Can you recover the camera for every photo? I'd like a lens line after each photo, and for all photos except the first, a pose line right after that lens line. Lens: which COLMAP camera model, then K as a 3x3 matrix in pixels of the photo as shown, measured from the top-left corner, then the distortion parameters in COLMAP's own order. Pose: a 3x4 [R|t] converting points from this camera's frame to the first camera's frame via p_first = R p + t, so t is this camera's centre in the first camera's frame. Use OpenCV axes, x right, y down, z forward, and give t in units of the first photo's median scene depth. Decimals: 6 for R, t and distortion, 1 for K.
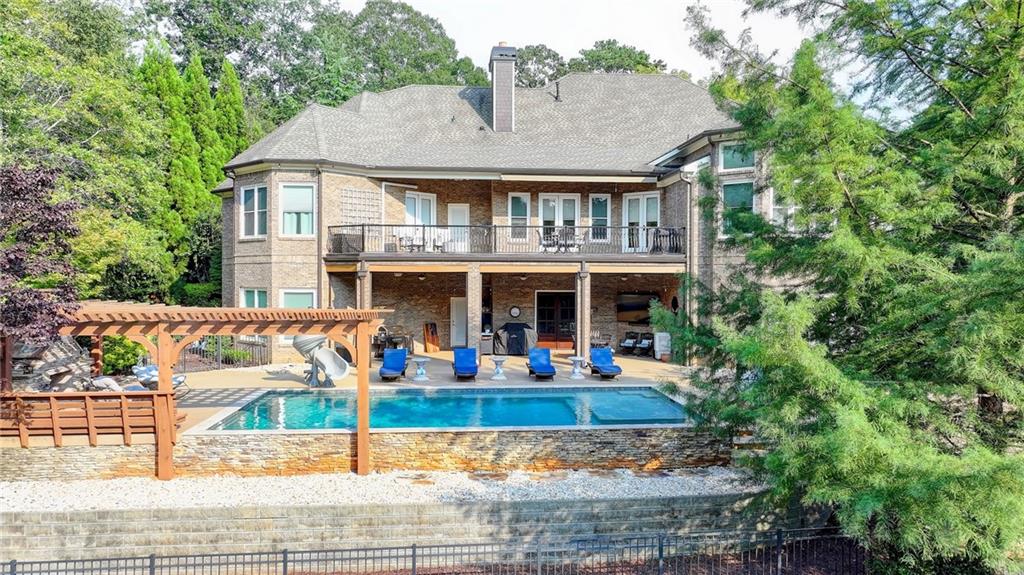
lens RADIAL K [[716.3, 0, 516.1], [0, 716.3, 285.6], [0, 0, 1]] dist [-0.001097, 0.011076]
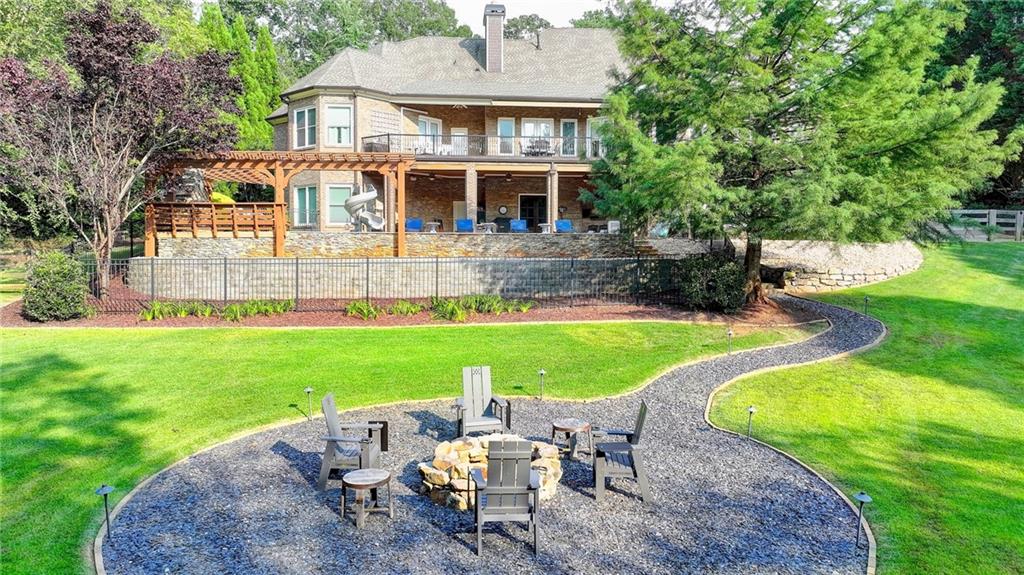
lens RADIAL K [[716.3, 0, 516.1], [0, 716.3, 285.6], [0, 0, 1]] dist [-0.001097, 0.011076]
pose [[1.000000, -0.000203, 0.000589, 0.024510], [0.000186, 0.999623, 0.027462, 0.157871], [-0.000595, -0.027462, 0.999623, -0.344484]]
